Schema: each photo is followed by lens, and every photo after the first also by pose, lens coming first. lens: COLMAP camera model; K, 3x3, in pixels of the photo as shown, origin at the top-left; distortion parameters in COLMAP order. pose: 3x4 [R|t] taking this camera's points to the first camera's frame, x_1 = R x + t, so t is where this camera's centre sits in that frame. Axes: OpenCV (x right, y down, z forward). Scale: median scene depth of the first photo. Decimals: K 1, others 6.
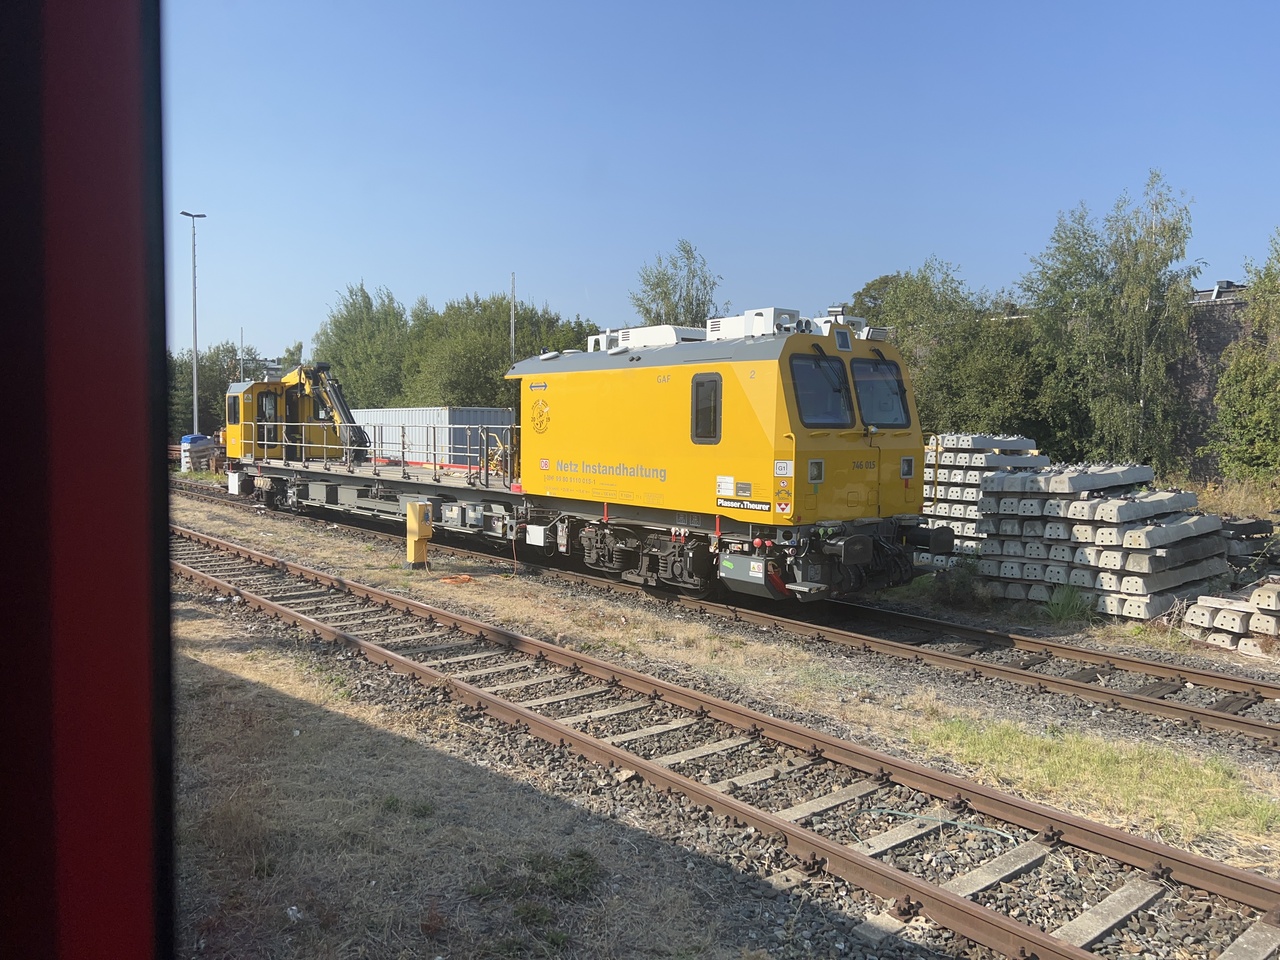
lens RADIAL K [[965.9, 0, 641.5], [0, 965.9, 479.1], [0, 0, 1]] dist [0.063352, -0.074761]
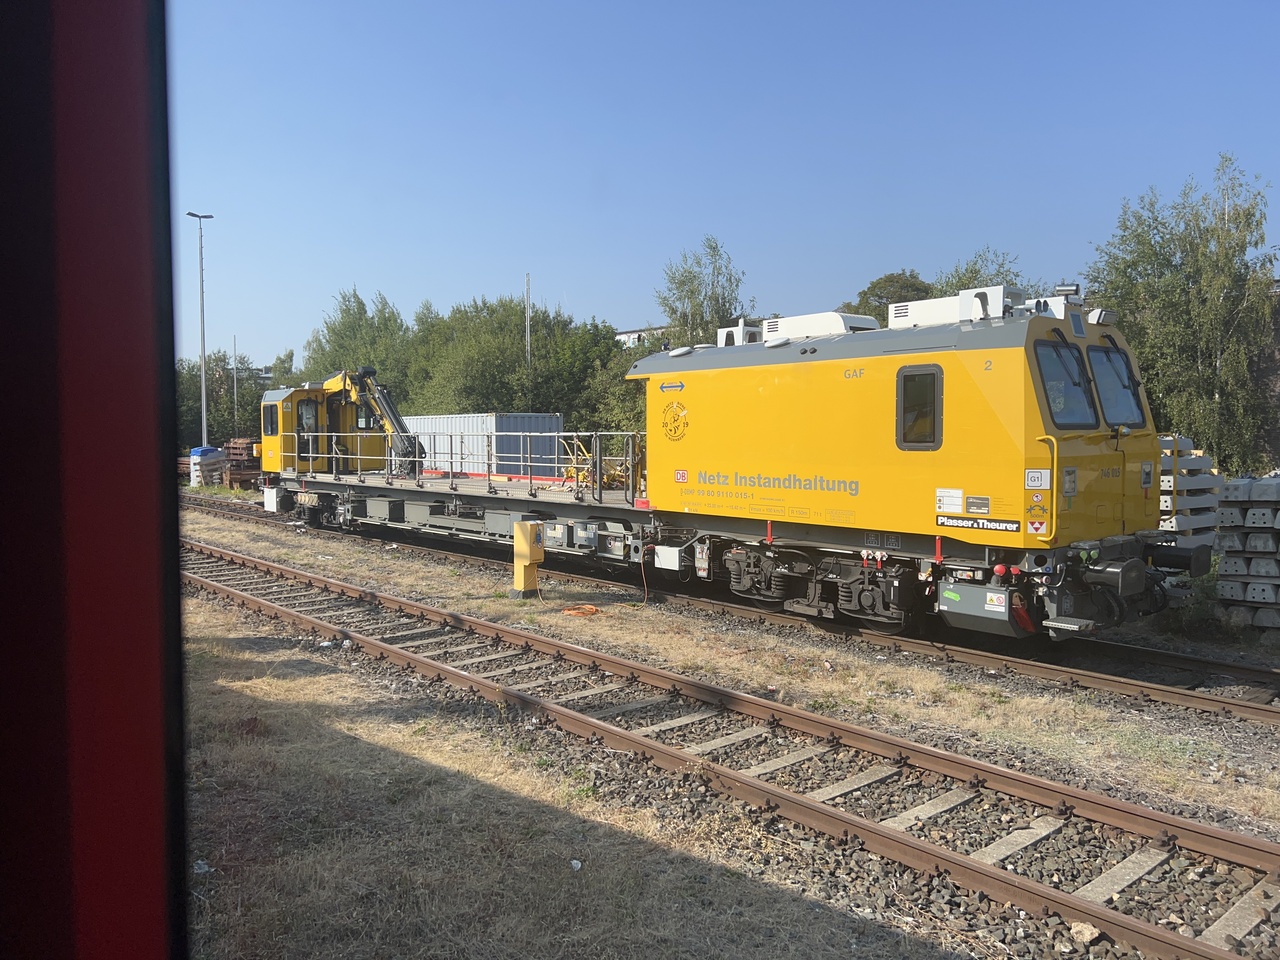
lens RADIAL K [[966.3, 0, 641.2], [0, 966.3, 472.4], [0, 0, 1]] dist [0.061994, -0.072581]
pose [[0.999691, -0.016372, 0.018698, -0.154736], [0.016576, 0.999804, -0.010784, -0.010168], [-0.018518, 0.011090, 0.999767, 0.135720]]
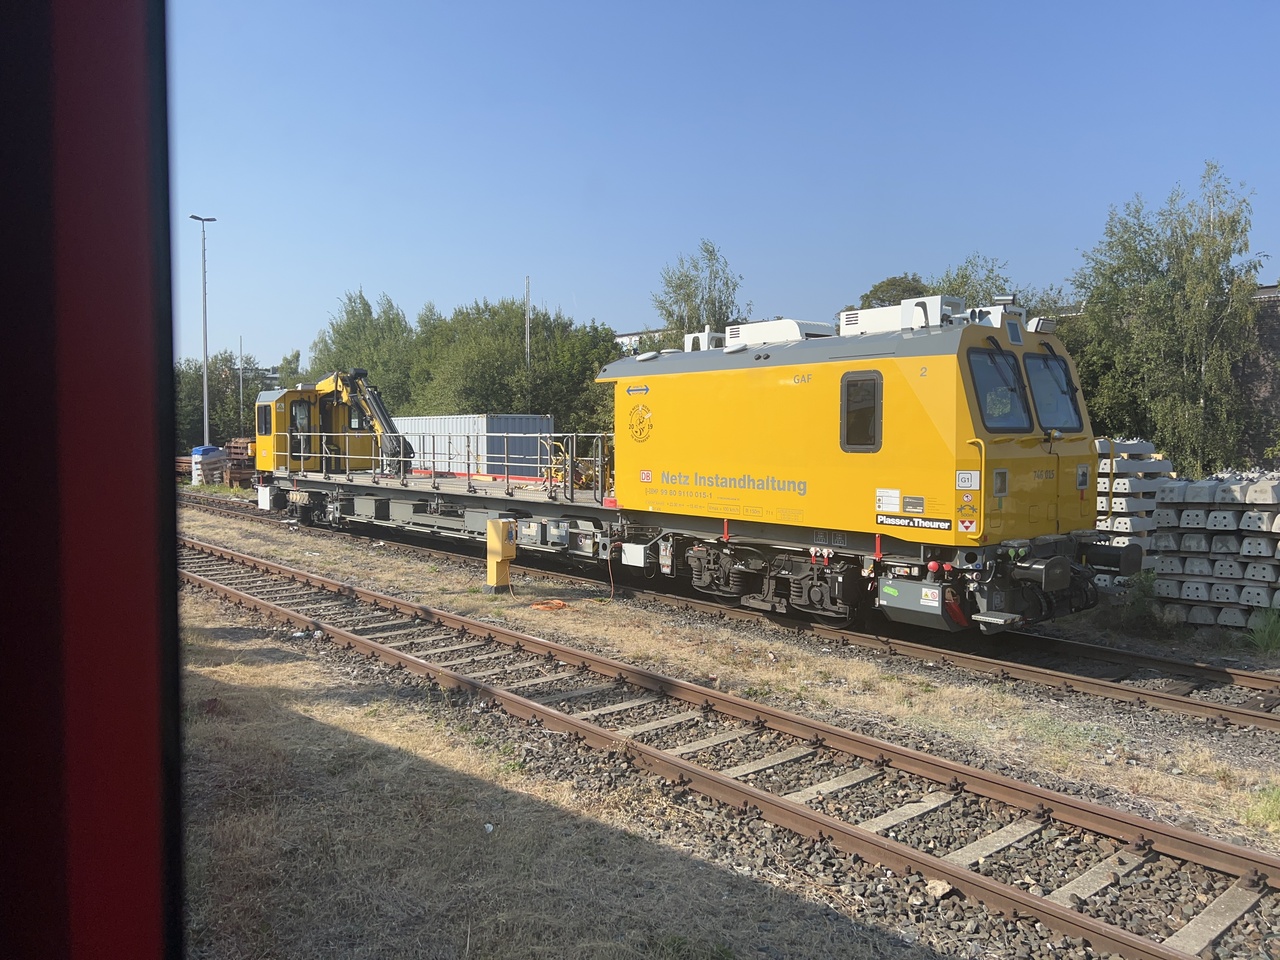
lens RADIAL K [[966.3, 0, 641.2], [0, 966.3, 472.4], [0, 0, 1]] dist [0.061994, -0.072581]
pose [[0.999885, -0.010979, 0.010464, -0.115935], [0.011111, 0.999858, -0.012639, -0.007728], [-0.010324, 0.012754, 0.999865, 0.101617]]
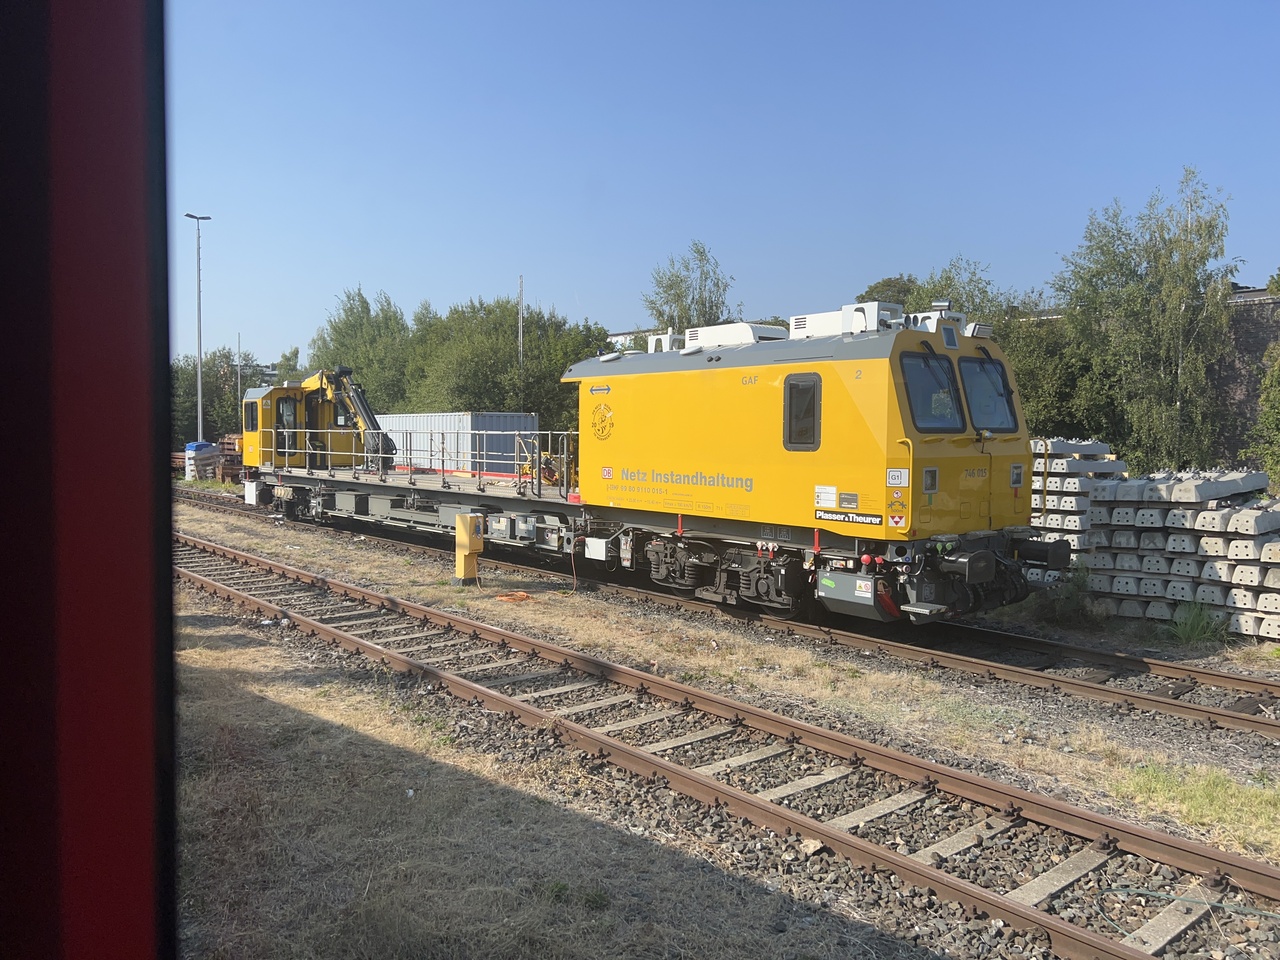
lens RADIAL K [[966.3, 0, 641.2], [0, 966.3, 472.4], [0, 0, 1]] dist [0.061994, -0.072581]
pose [[0.999945, -0.005167, 0.009097, -0.077153], [0.005270, 0.999922, -0.011332, -0.005188], [-0.009037, 0.011379, 0.999894, 0.067589]]
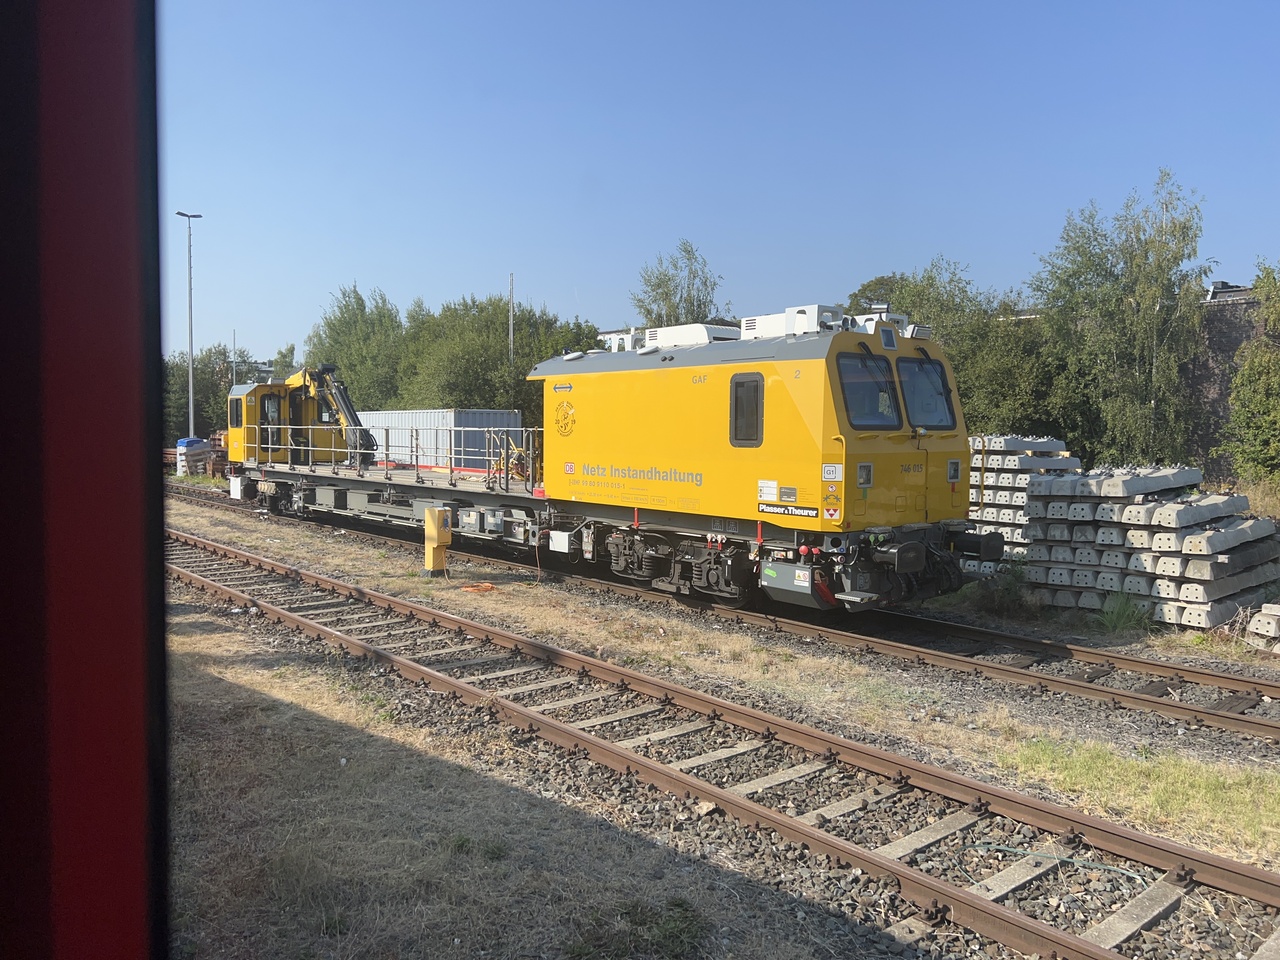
lens RADIAL K [[966.3, 0, 641.2], [0, 966.3, 472.4], [0, 0, 1]] dist [0.061994, -0.072581]
pose [[0.999947, -0.003235, 0.009775, -0.038654], [0.003318, 0.999959, -0.008478, -0.002672], [-0.009747, 0.008510, 0.999916, 0.033377]]
